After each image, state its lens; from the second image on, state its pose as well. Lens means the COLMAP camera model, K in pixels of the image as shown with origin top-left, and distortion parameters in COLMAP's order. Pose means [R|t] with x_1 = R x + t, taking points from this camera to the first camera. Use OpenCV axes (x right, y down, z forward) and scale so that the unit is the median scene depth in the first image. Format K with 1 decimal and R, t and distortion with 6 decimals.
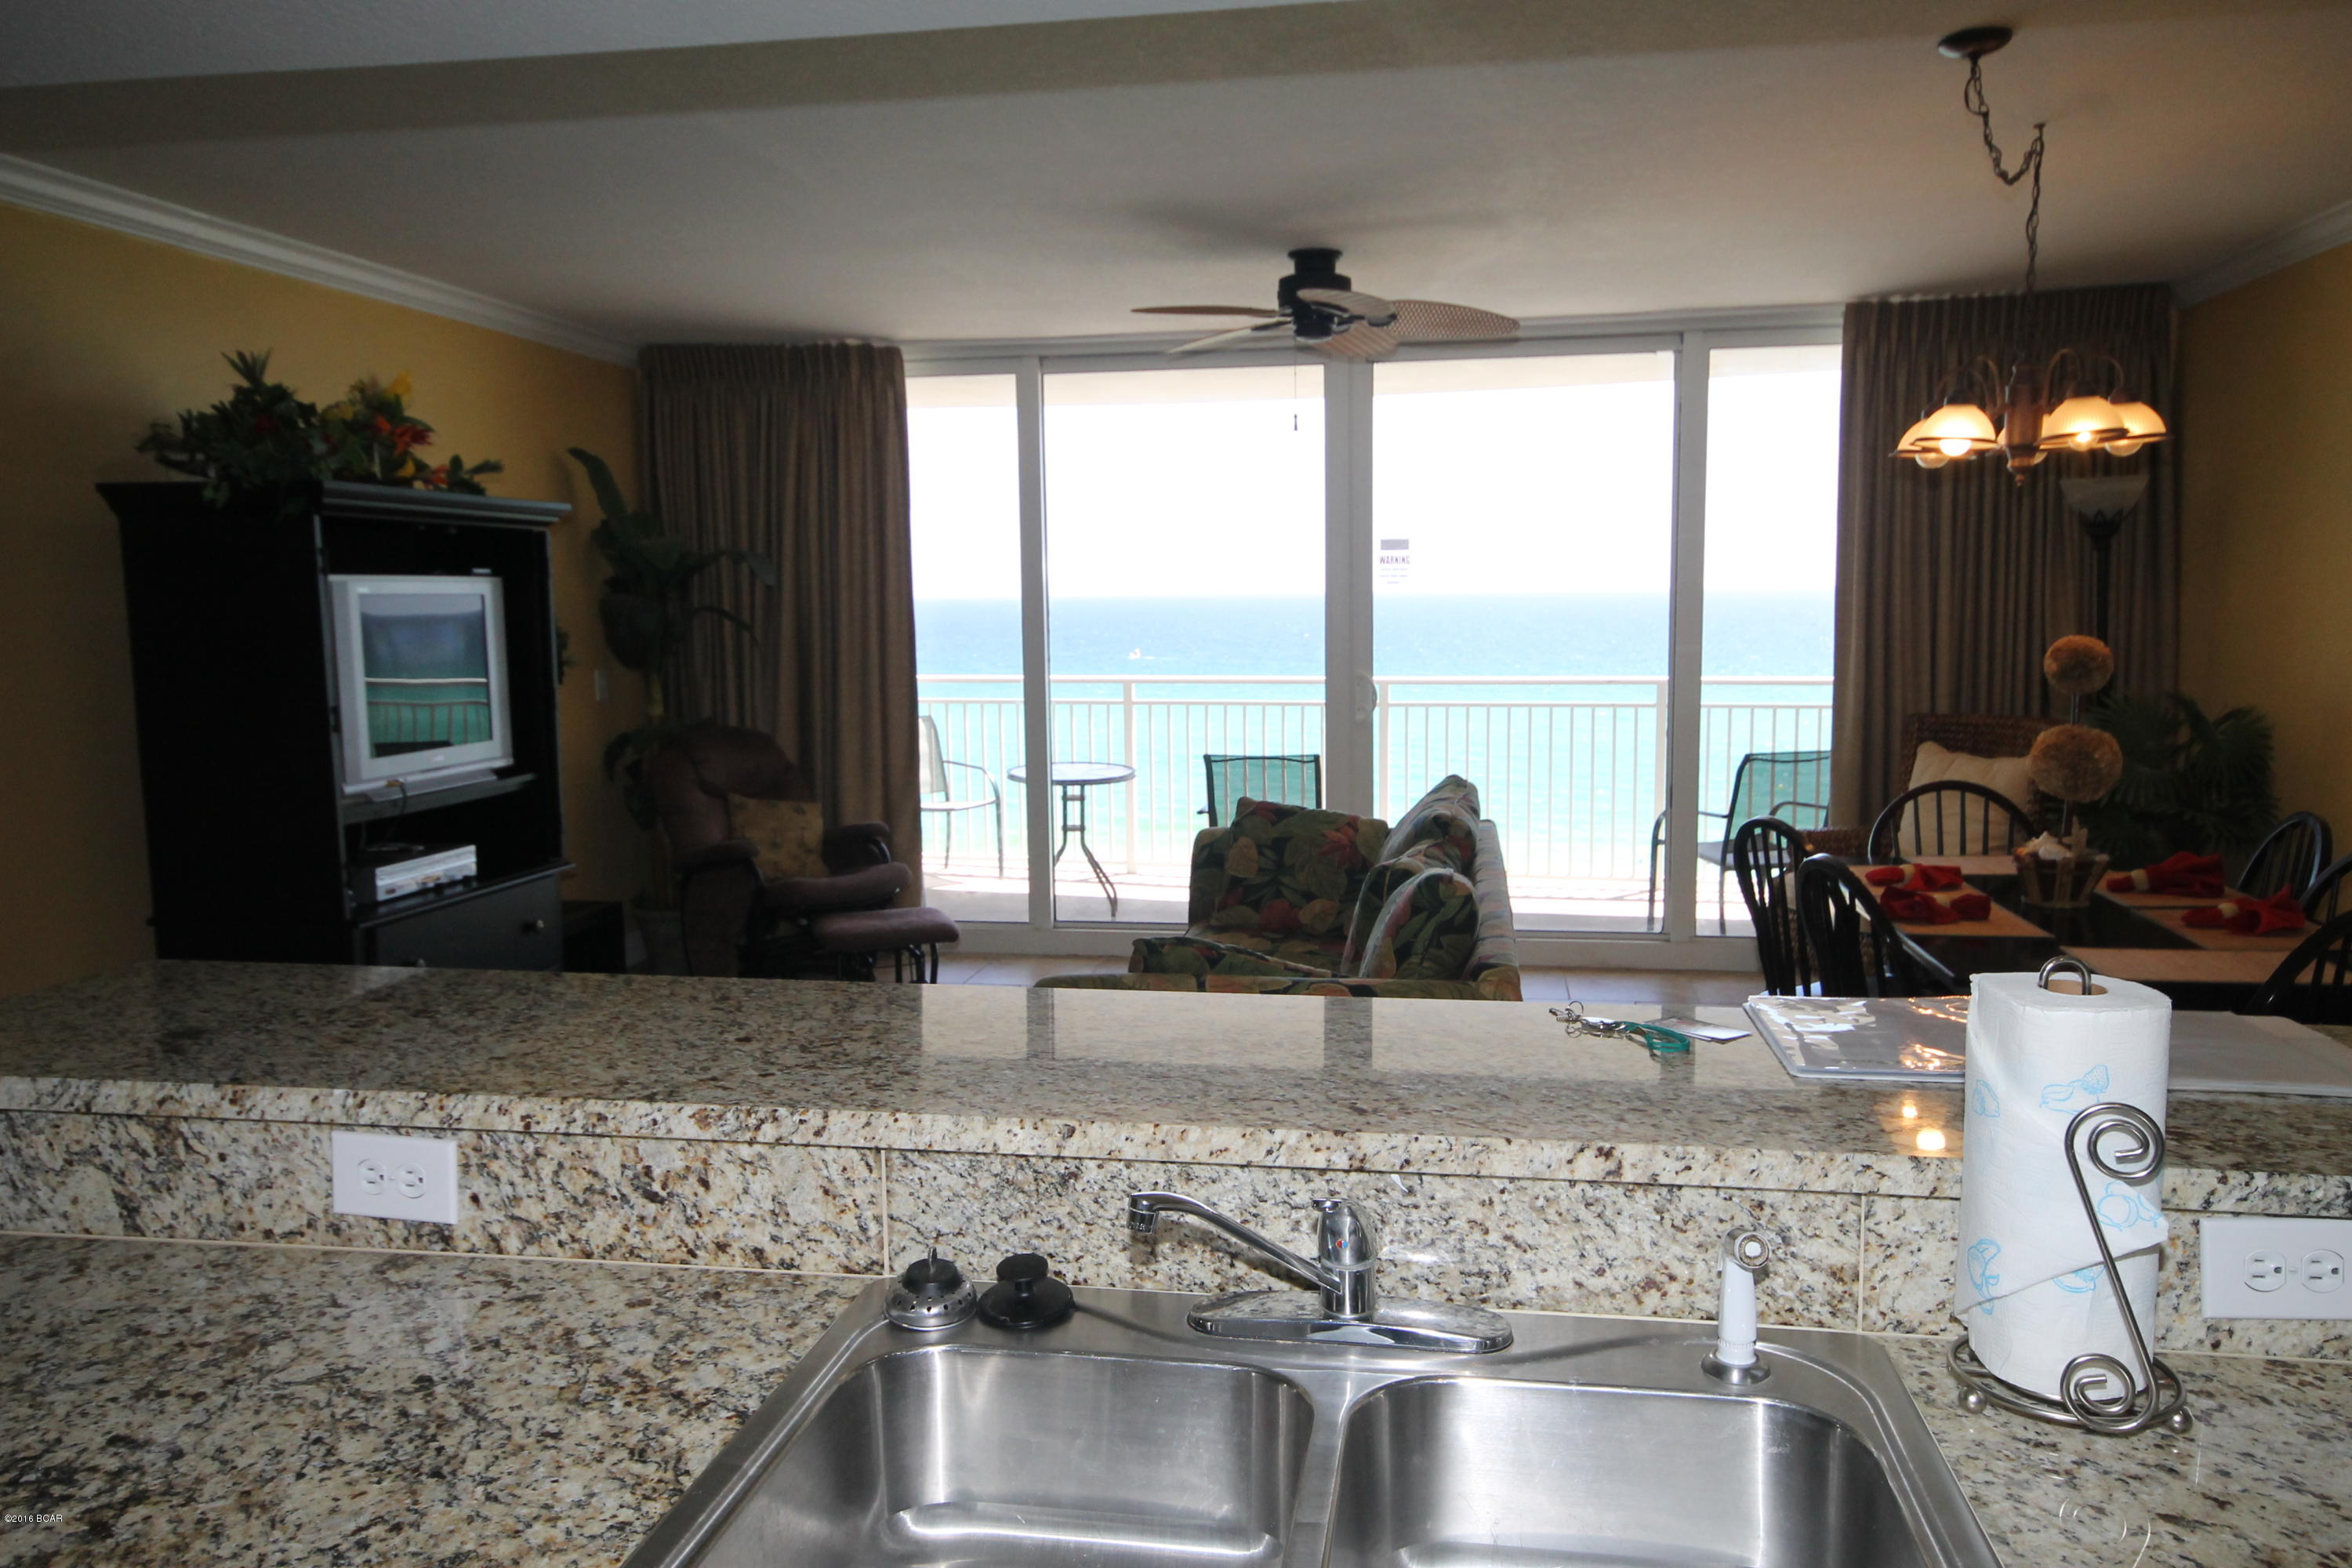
lens RADIAL K [[1648.2, 0, 1170.4], [0, 1648.2, 838.9], [0, 0, 1]] dist [0.006284, 0.024106]
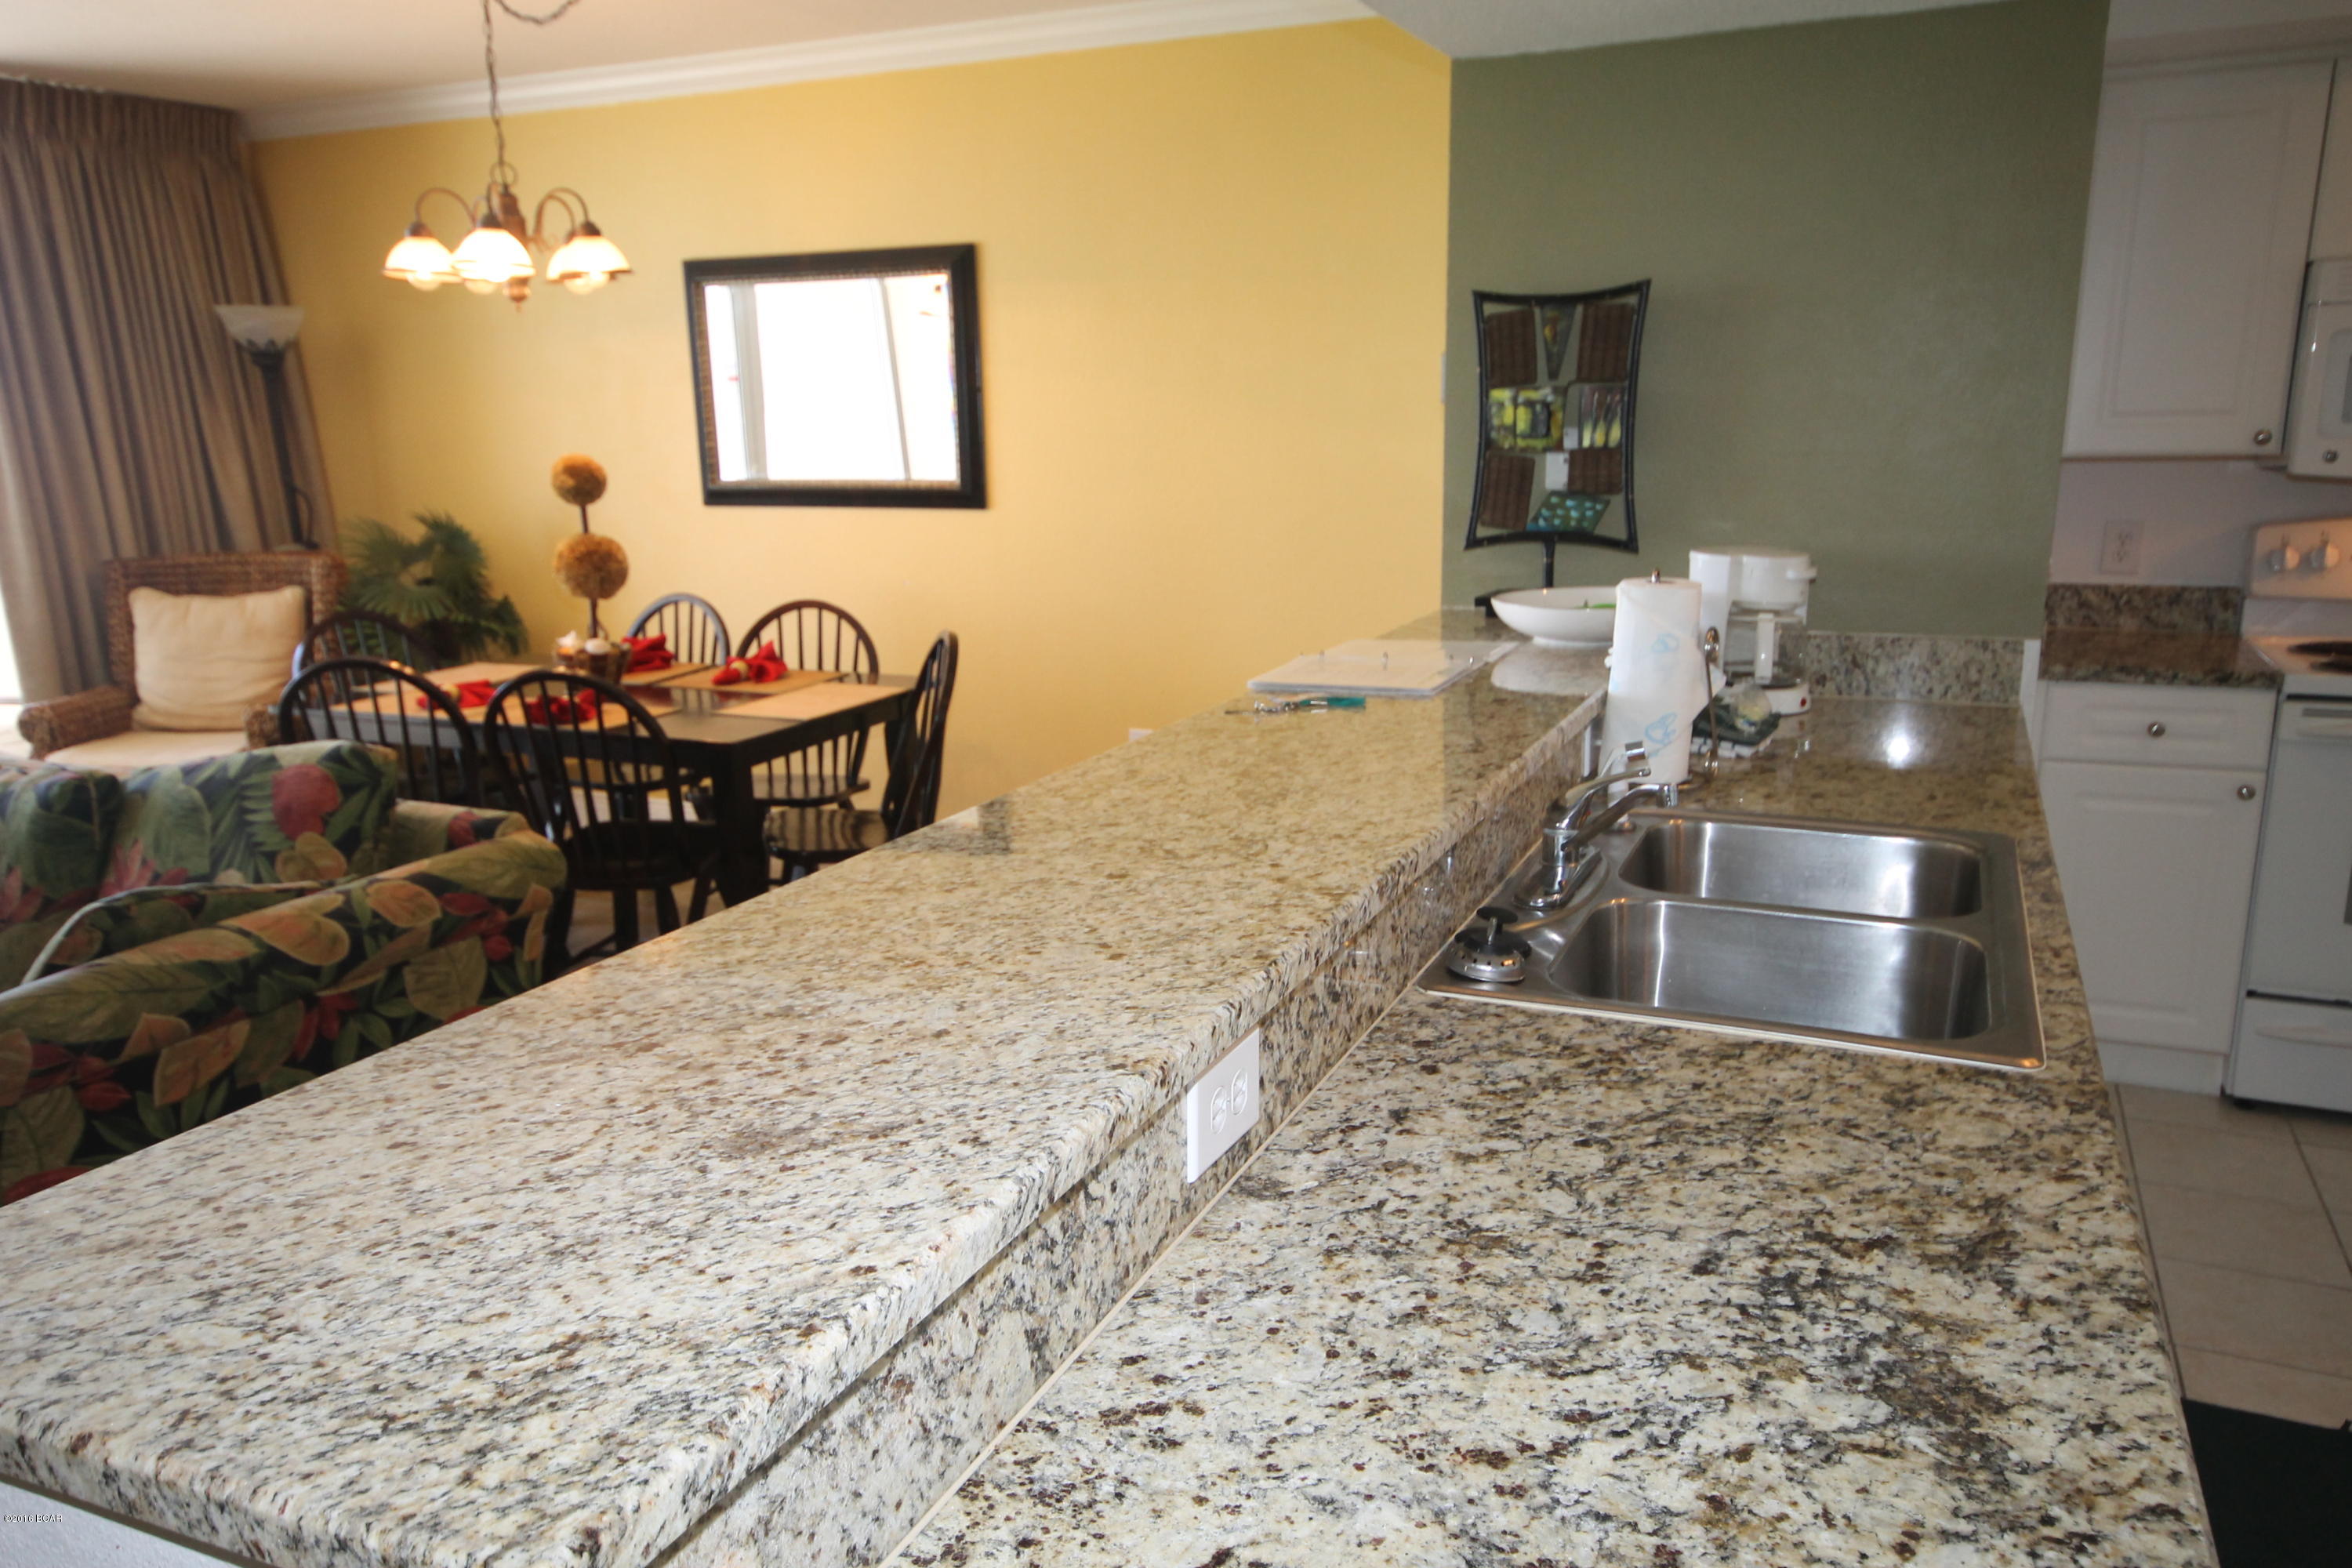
lens RADIAL K [[1648.2, 0, 1216.6], [0, 1648.2, 802.5], [0, 0, 1]] dist [0.006284, 0.024106]
pose [[0.249220, -0.219942, 0.943141, -0.343264], [0.157369, 0.970123, 0.184650, -0.023244], [-0.955575, 0.102403, 0.276386, 0.222842]]
